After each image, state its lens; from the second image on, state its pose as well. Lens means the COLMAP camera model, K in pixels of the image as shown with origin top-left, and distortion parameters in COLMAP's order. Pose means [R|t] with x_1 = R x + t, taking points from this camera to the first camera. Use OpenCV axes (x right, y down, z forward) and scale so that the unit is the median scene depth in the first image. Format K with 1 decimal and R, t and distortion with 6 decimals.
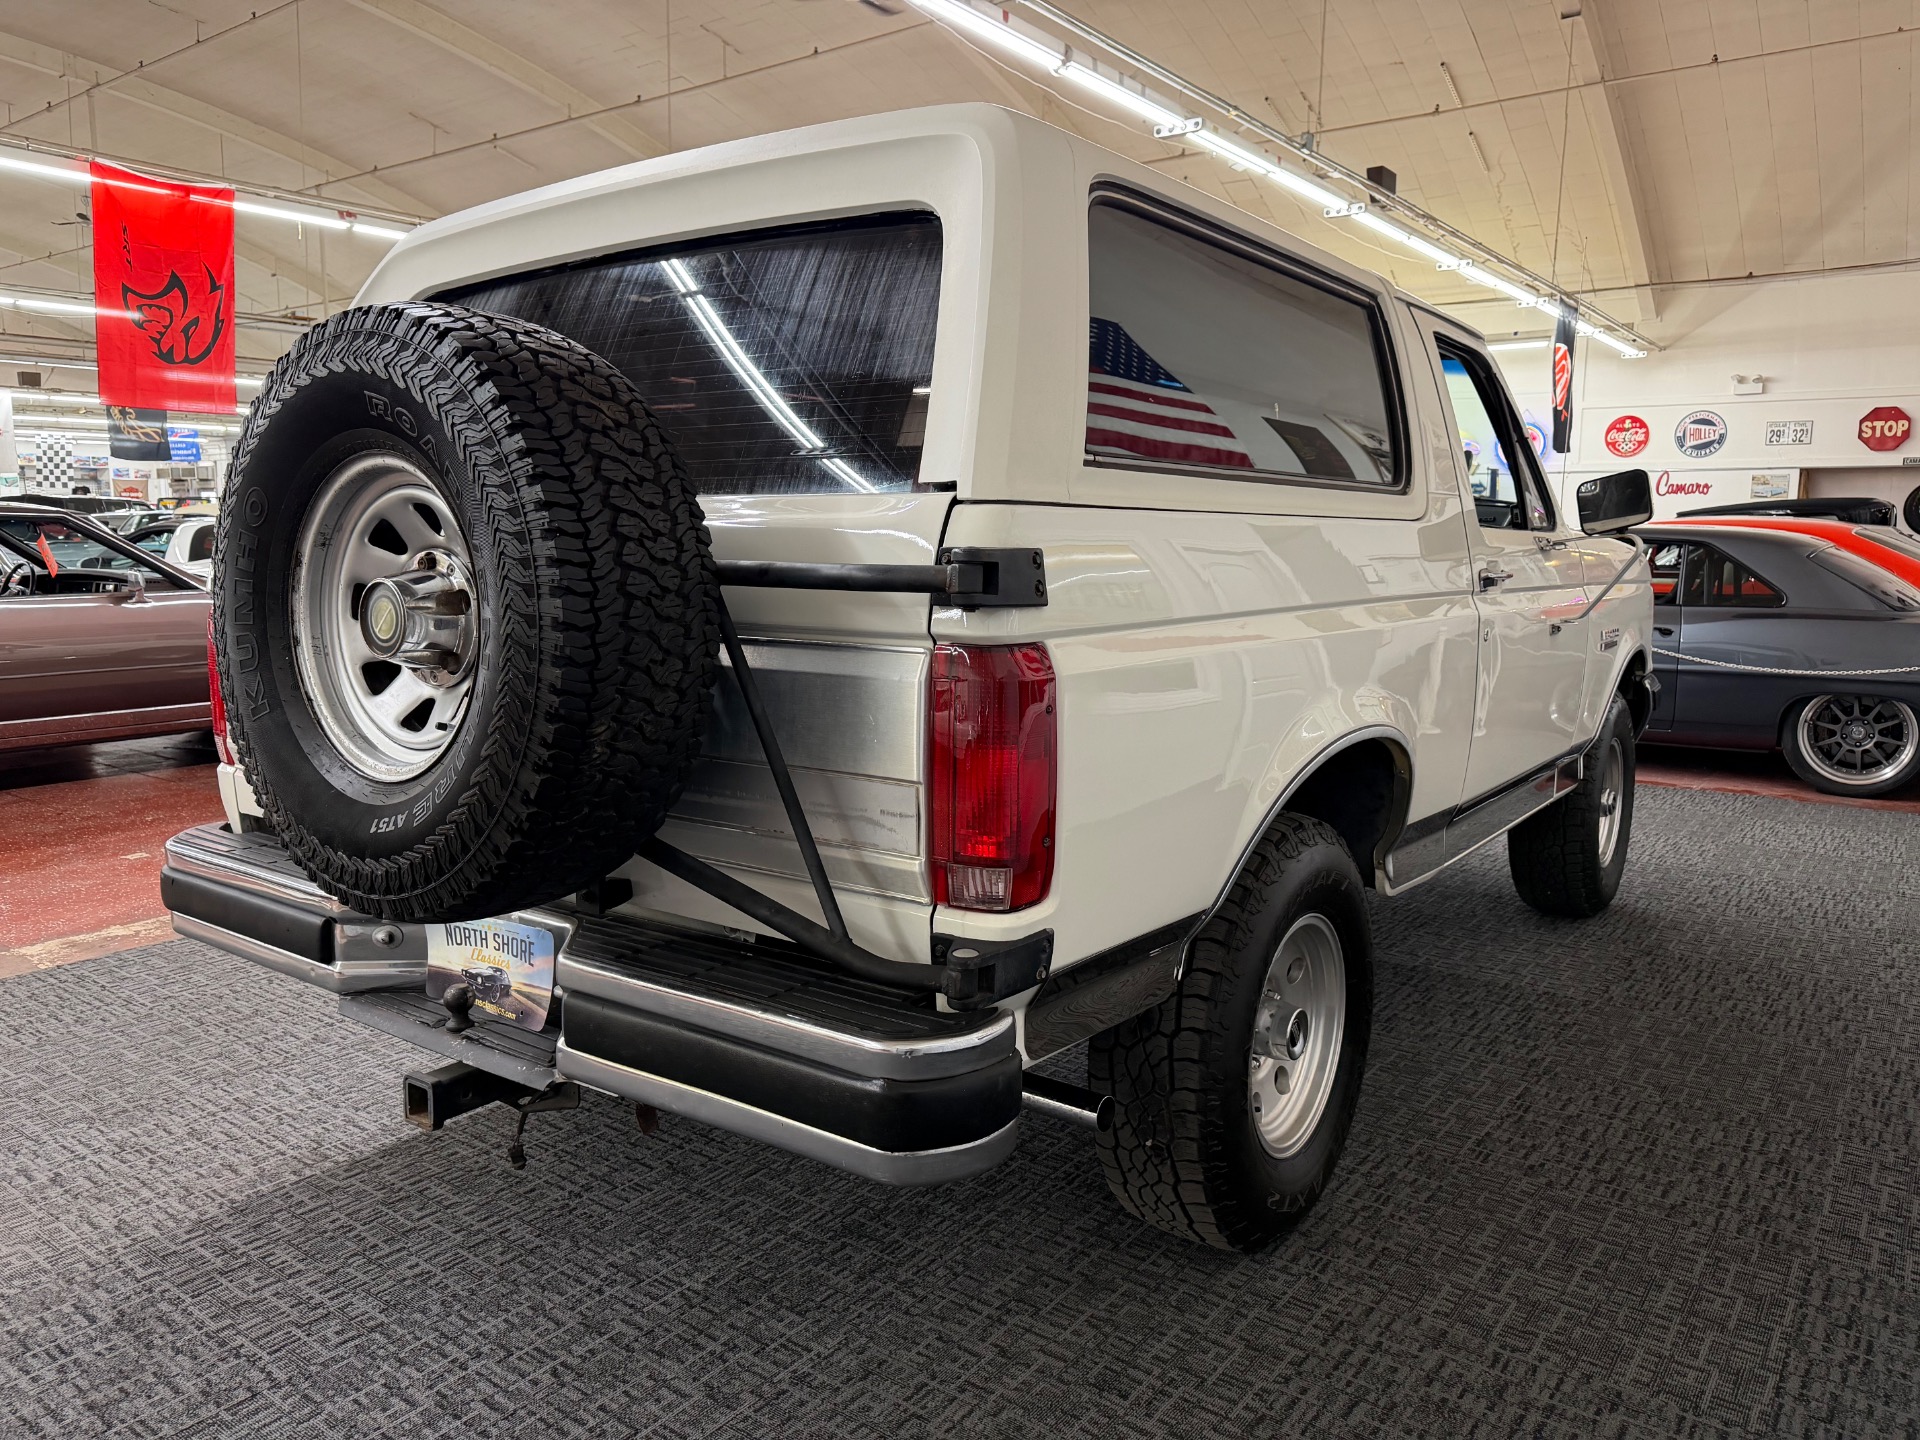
lens RADIAL K [[1368.5, 0, 973.0], [0, 1368.5, 718.9], [0, 0, 1]] dist [0.014676, -0.015478]
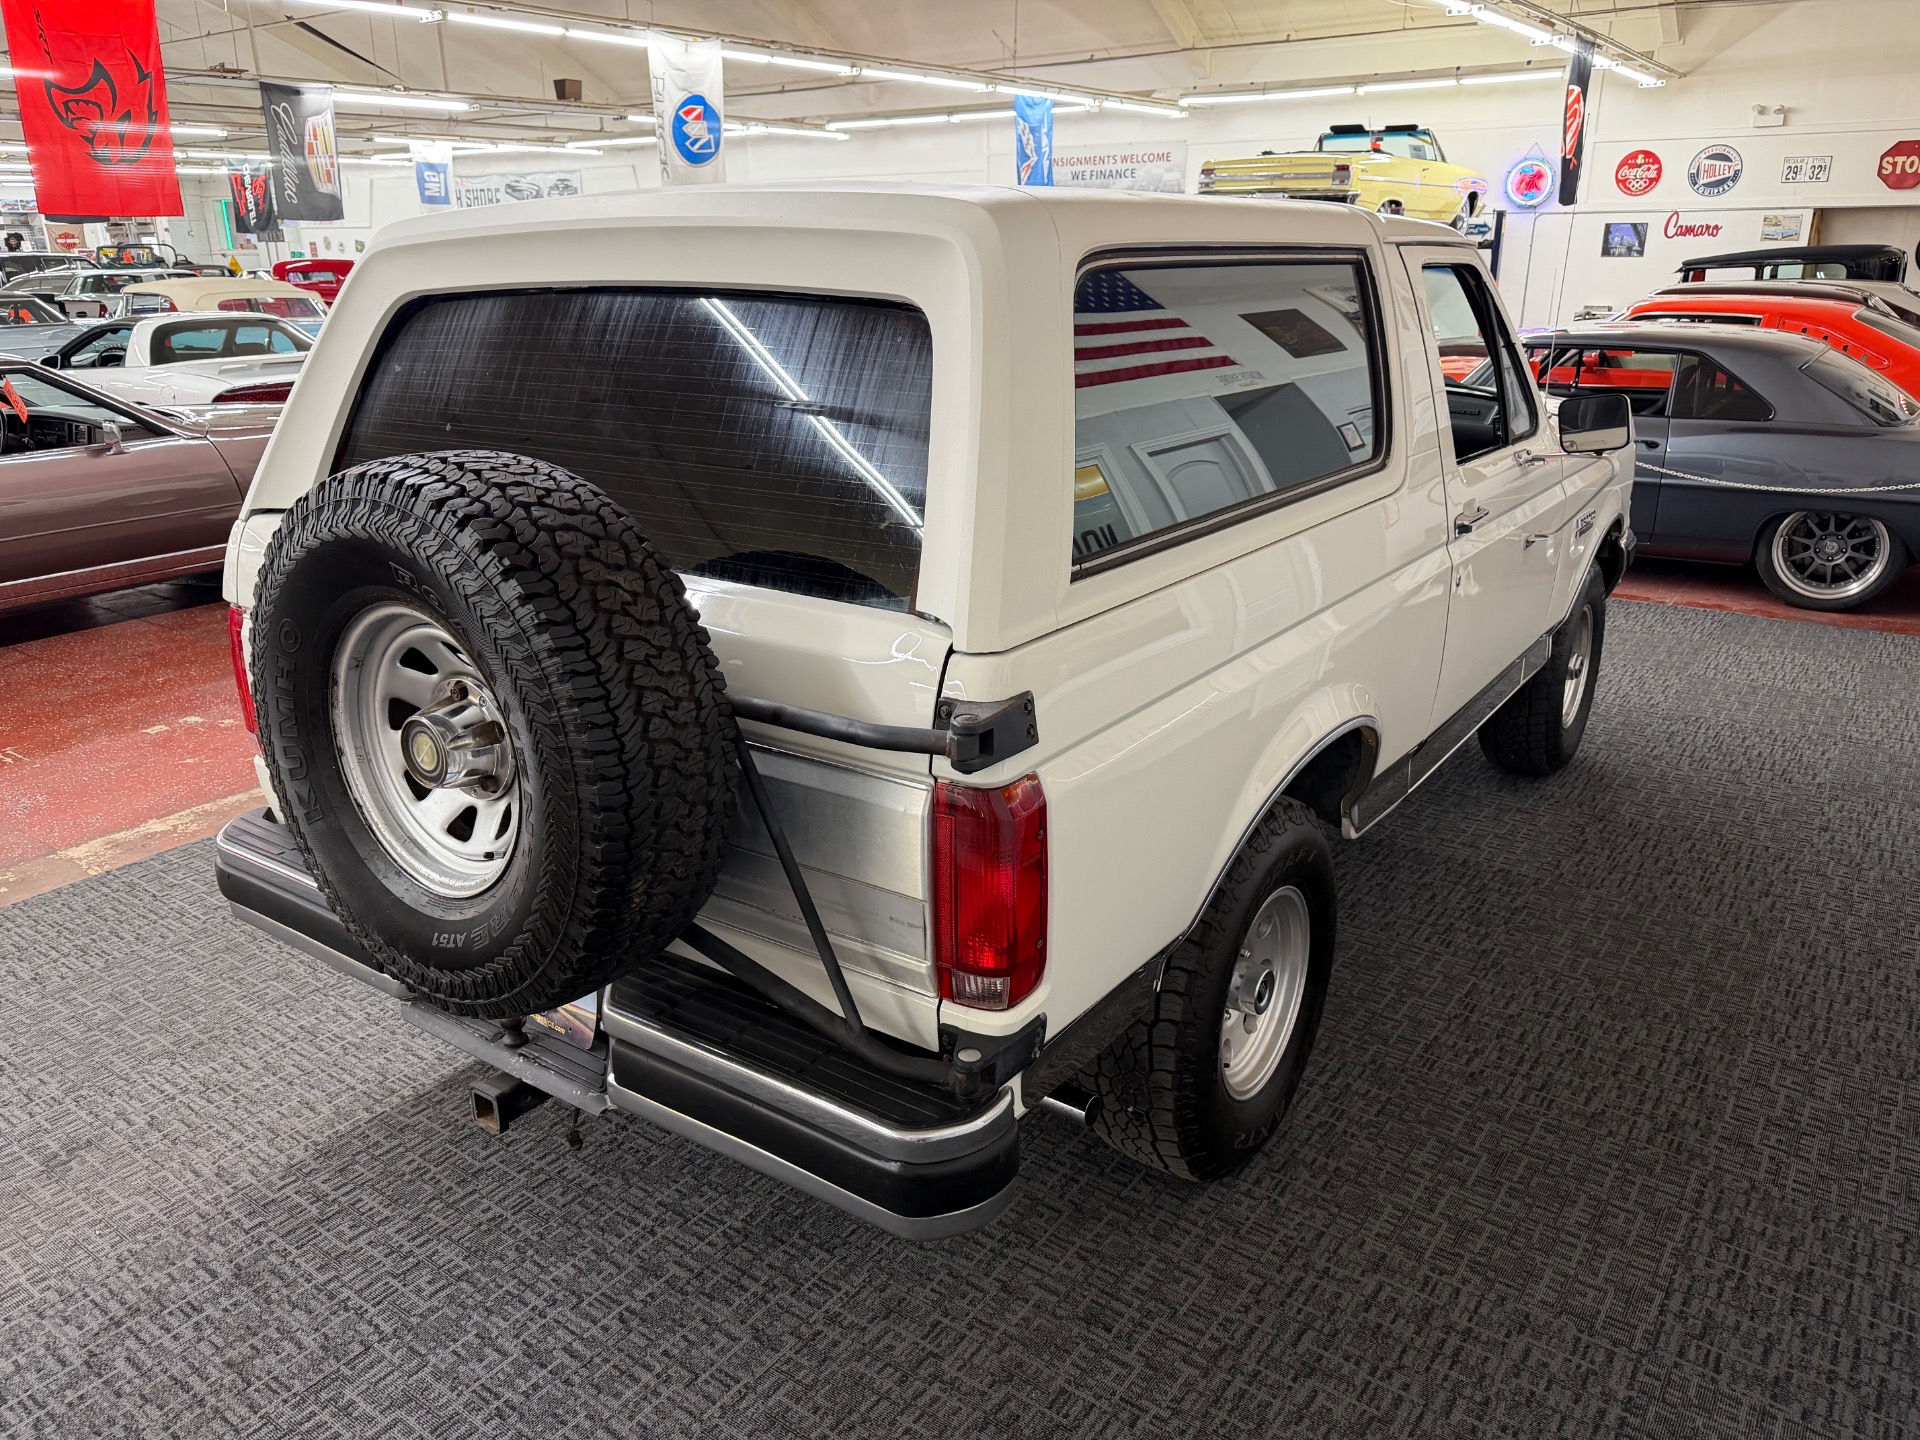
lens RADIAL K [[1368.5, 0, 977.2], [0, 1368.5, 718.9], [0, 0, 1]] dist [0.014676, -0.015478]
pose [[0.999762, -0.019652, 0.009493, -0.002817], [0.017419, 0.980558, 0.195456, -0.220261], [-0.013149, -0.195244, 0.980667, -0.044599]]
